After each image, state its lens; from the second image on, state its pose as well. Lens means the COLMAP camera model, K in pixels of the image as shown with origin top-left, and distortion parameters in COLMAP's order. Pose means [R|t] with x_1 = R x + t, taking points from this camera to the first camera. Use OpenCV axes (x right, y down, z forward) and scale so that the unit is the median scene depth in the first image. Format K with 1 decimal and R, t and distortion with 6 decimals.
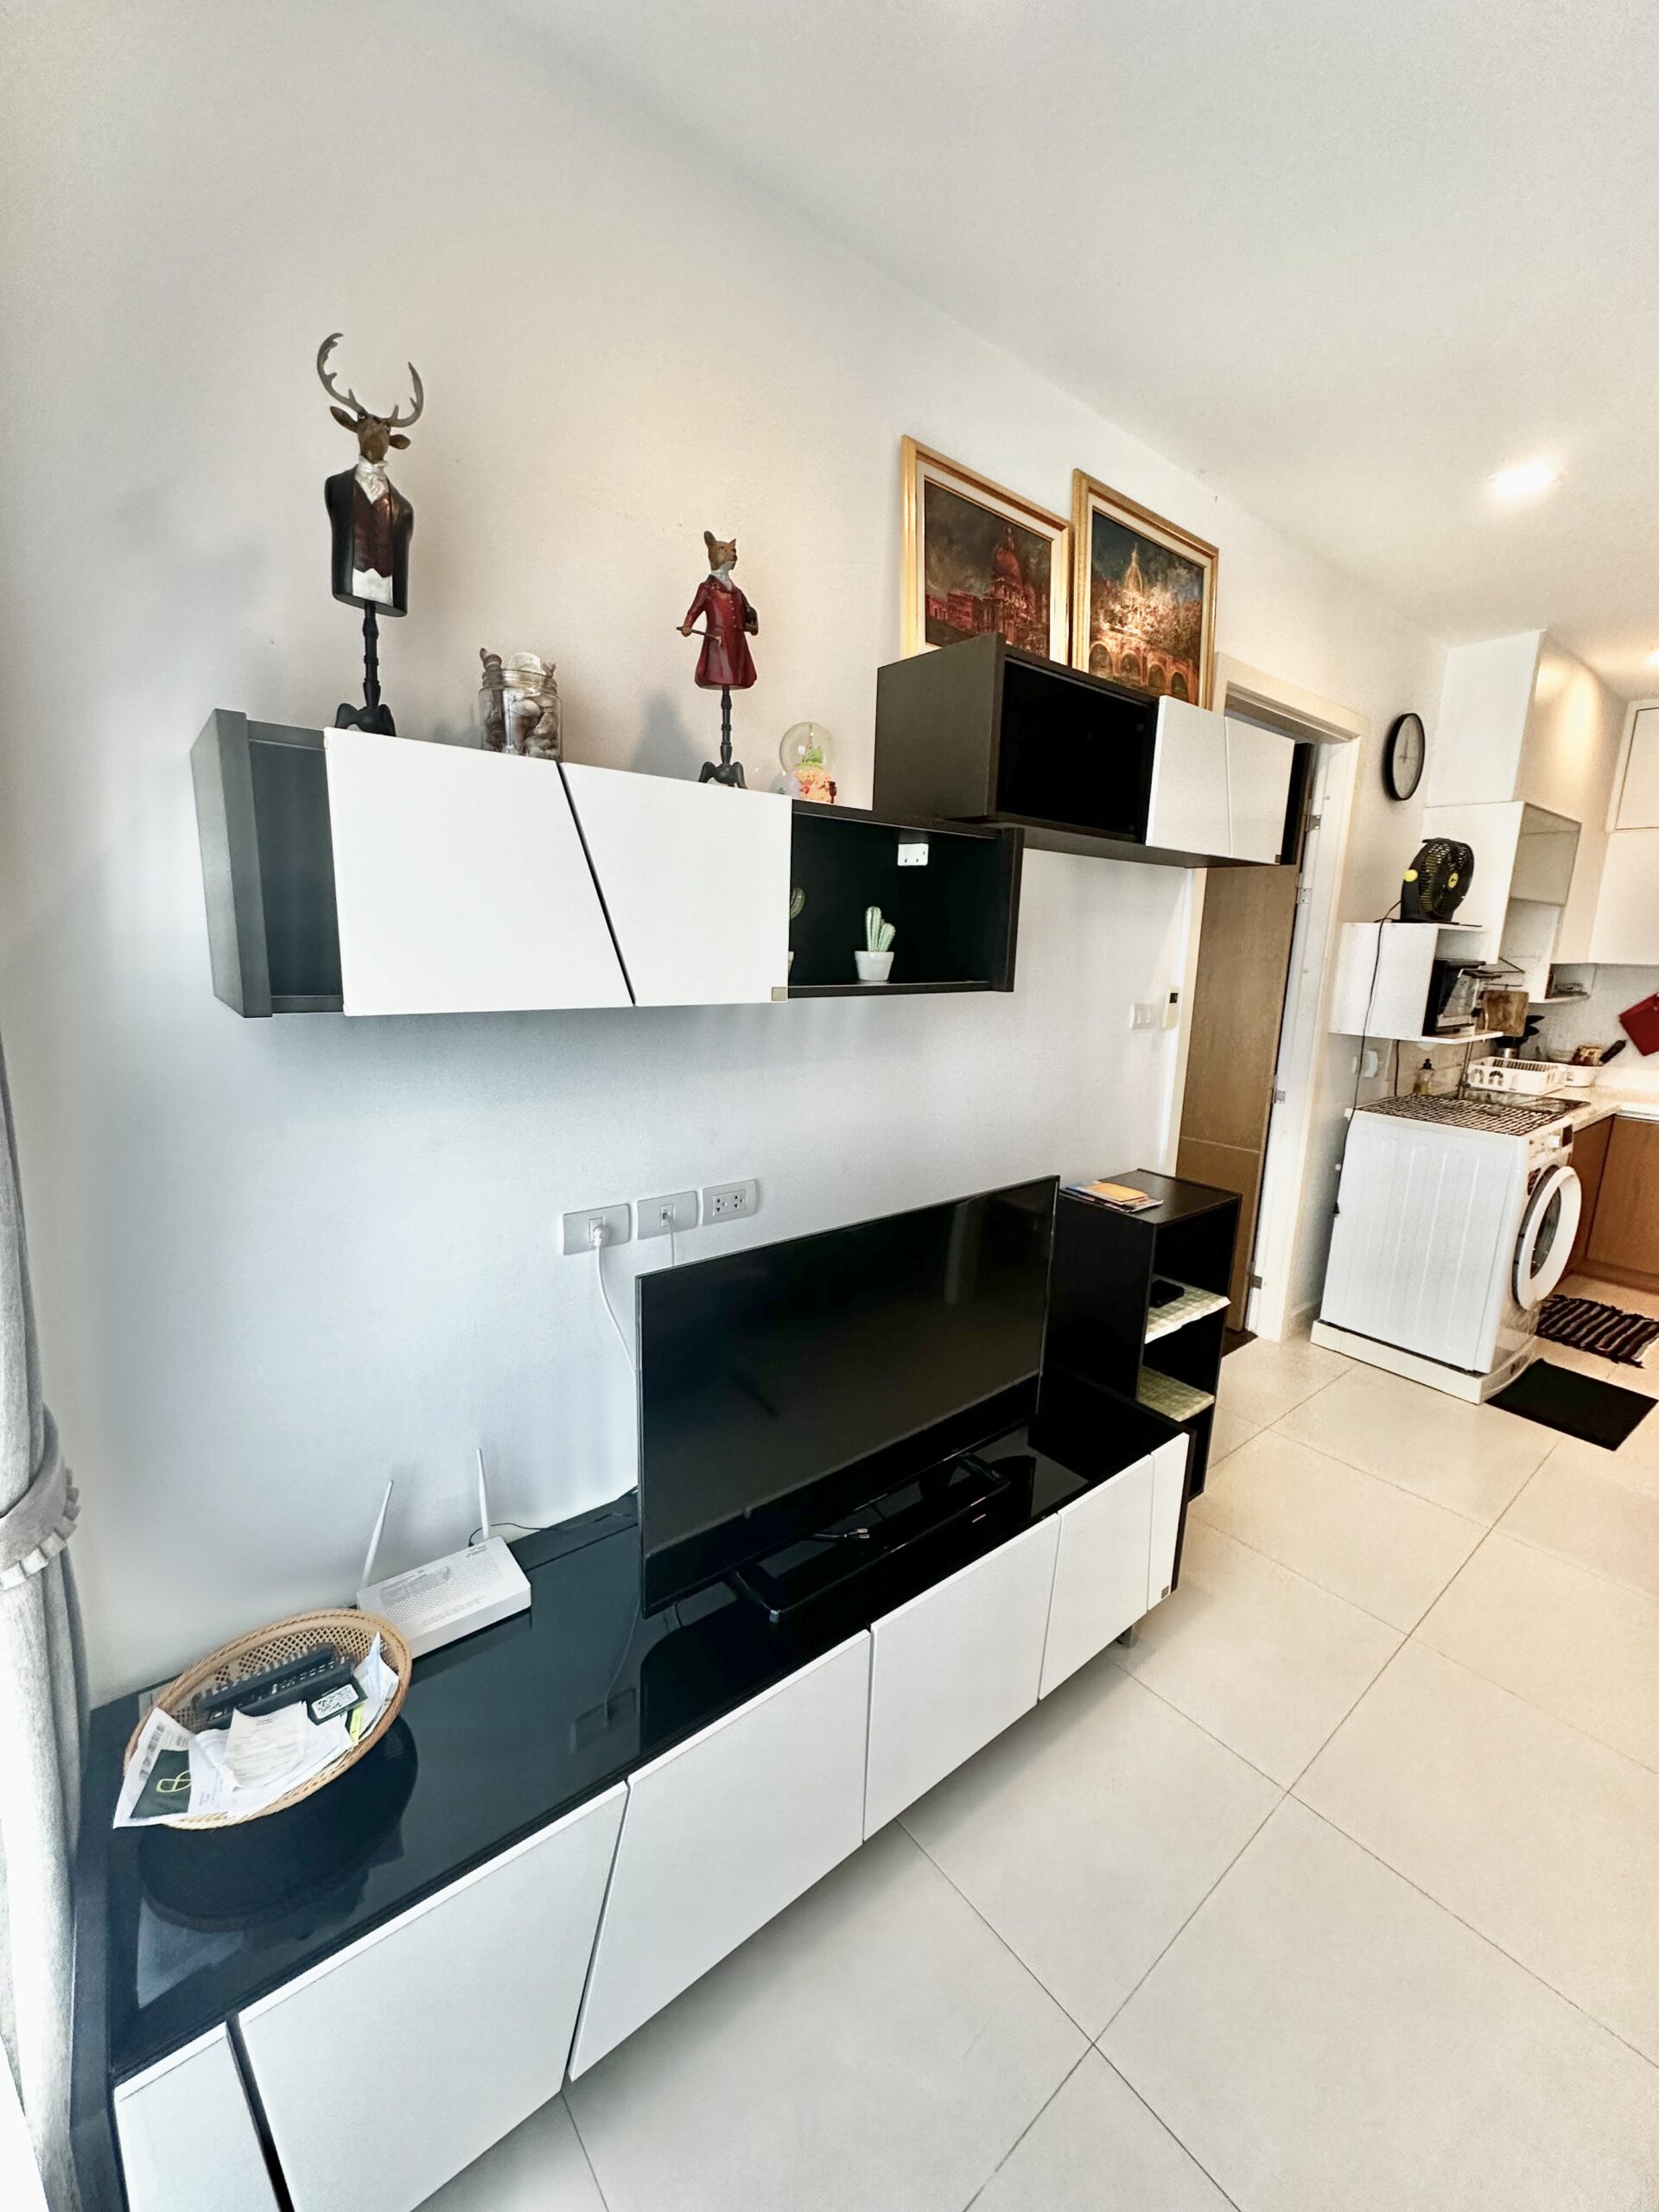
lens RADIAL K [[883.2, 0, 837.7], [0, 883.2, 1098.9], [0, 0, 1]] dist [-0.002327, 0.001557]
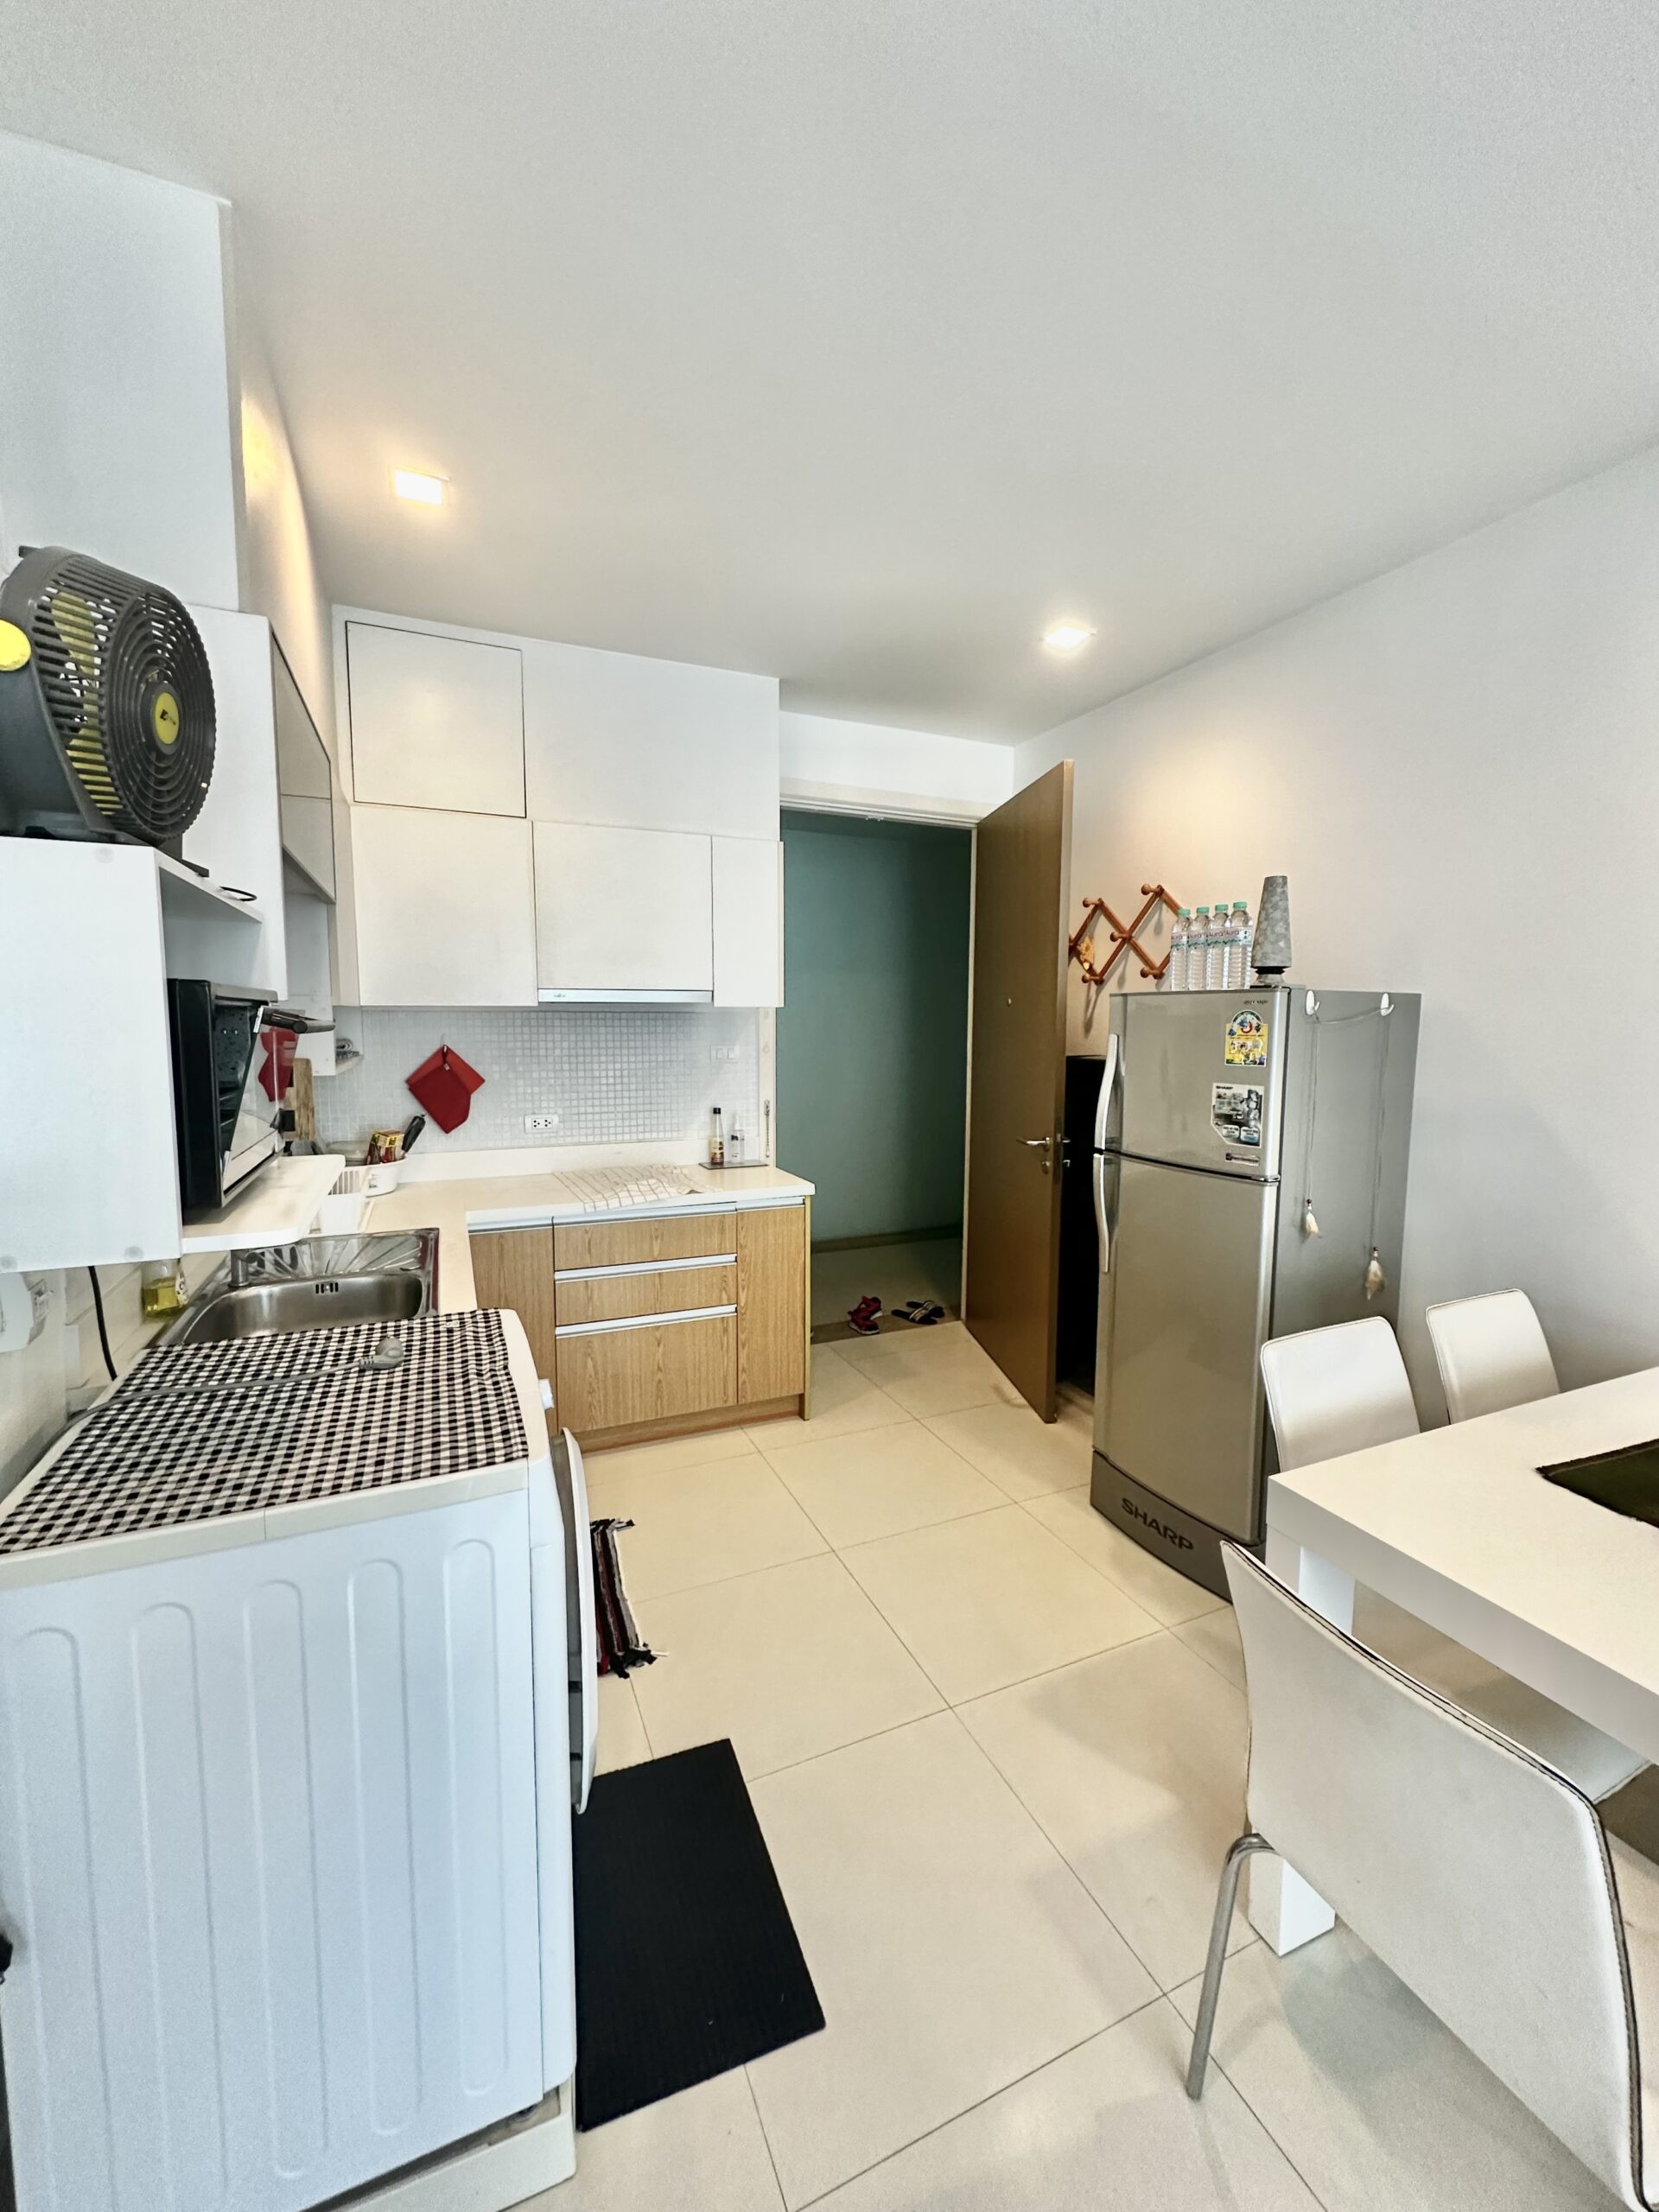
lens RADIAL K [[883.2, 0, 821.9], [0, 883.2, 1096.5], [0, 0, 1]] dist [-0.002327, 0.001557]
pose [[0.271394, -0.112663, 0.955852, 0.317050], [0.183085, 0.981035, 0.063648, -0.067482], [-0.944894, 0.157728, 0.286874, 0.503106]]
